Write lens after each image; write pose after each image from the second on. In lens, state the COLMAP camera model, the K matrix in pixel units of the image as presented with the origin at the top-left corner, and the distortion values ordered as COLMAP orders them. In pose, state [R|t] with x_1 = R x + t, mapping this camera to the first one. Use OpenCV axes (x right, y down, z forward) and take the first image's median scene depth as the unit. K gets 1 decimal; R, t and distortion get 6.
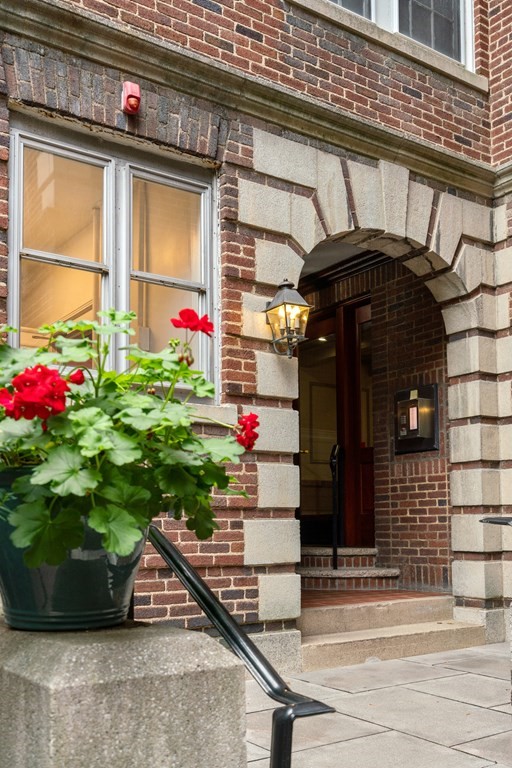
lens RADIAL K [[783.5, 0, 272.7], [0, 783.5, 469.8], [0, 0, 1]] dist [0.001103, 0.000000]
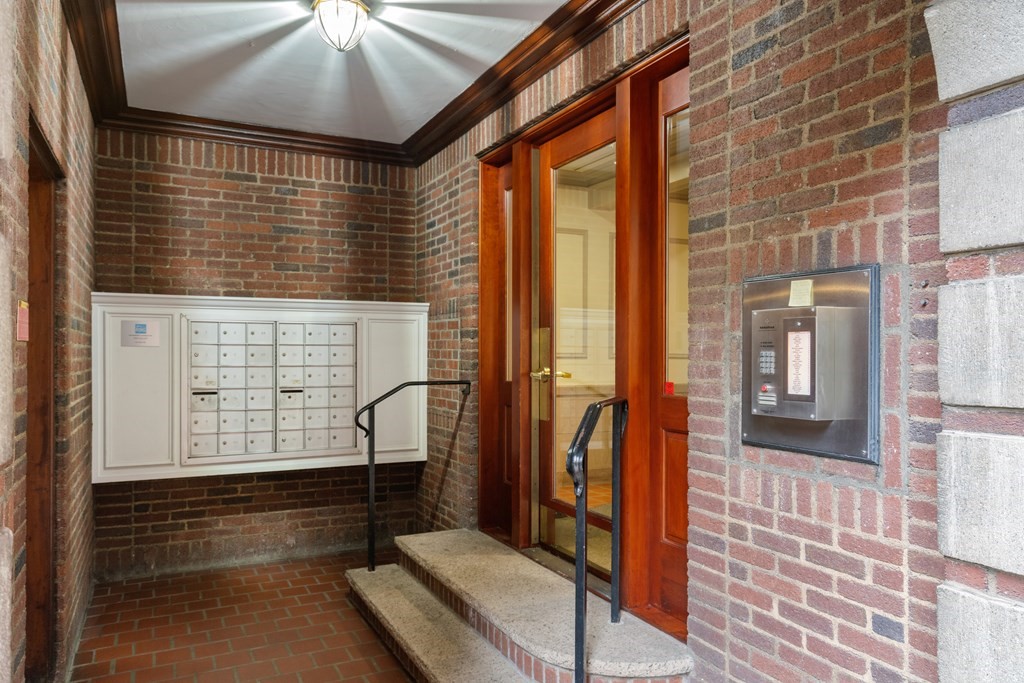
lens RADIAL K [[714.2, 0, 509.3], [0, 714.2, 342.5], [0, 0, 1]] dist [0.013277, 0.000547]
pose [[0.986494, 0.014486, -0.163154, 0.112007], [-0.005269, 0.998373, 0.056784, -0.099188], [0.163711, -0.055157, 0.984965, 0.715715]]
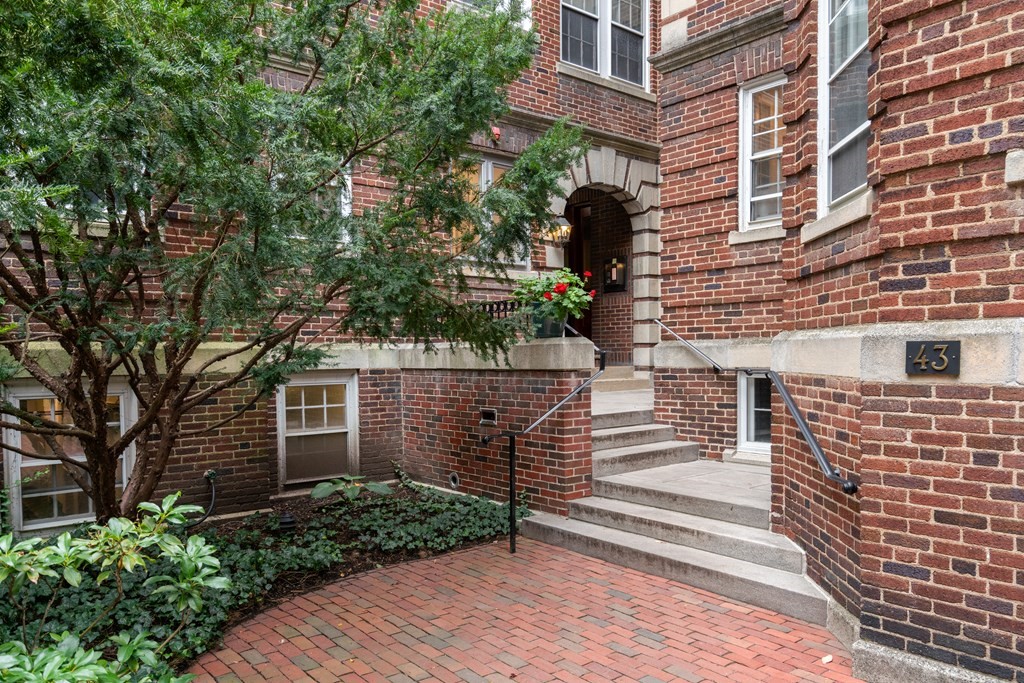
lens RADIAL K [[734.6, 0, 511.4], [0, 734.6, 344.2], [0, 0, 1]] dist [0.000686, 0.000293]
pose [[0.997903, 0.002910, 0.064654, -0.190242], [-0.006906, 0.998073, 0.061668, -0.004906], [-0.064350, -0.061985, 0.996000, -0.790729]]
